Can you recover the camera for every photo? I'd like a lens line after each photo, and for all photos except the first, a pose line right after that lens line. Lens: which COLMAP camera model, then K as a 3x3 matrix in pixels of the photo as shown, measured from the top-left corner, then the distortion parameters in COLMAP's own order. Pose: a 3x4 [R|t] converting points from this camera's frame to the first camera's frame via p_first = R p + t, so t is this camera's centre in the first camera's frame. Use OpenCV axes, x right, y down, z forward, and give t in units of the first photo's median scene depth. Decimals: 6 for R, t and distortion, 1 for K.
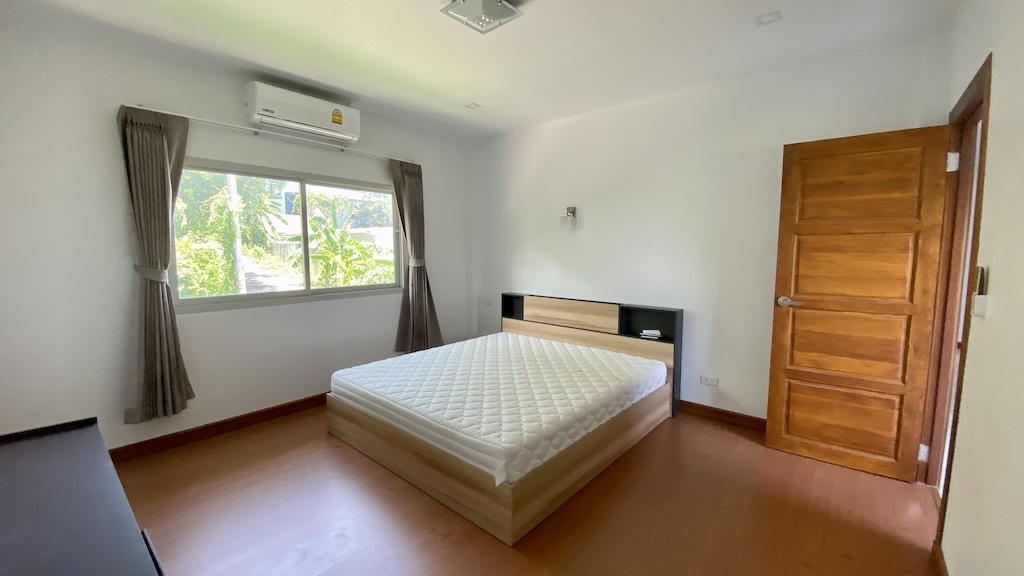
lens RADIAL K [[412.1, 0, 510.1], [0, 412.1, 285.8], [0, 0, 1]] dist [0.036049, -0.028394]
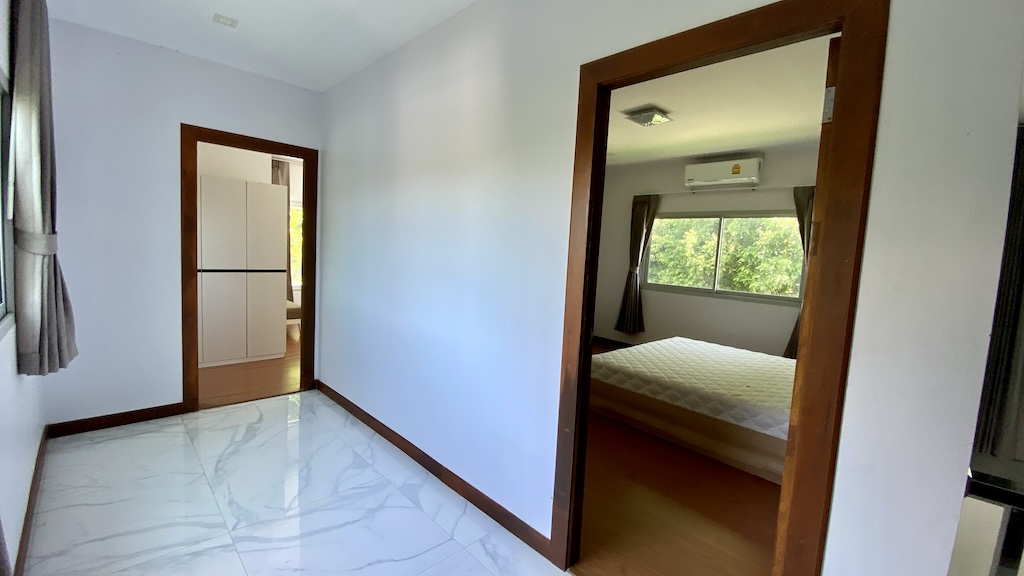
lens RADIAL K [[412.1, 0, 510.1], [0, 412.1, 285.8], [0, 0, 1]] dist [0.036049, -0.028394]
pose [[-0.089208, 0.081065, -0.992709, 1.197096], [-0.151383, 0.984000, 0.093957, -0.040183], [0.984442, 0.158661, -0.075508, 0.466113]]
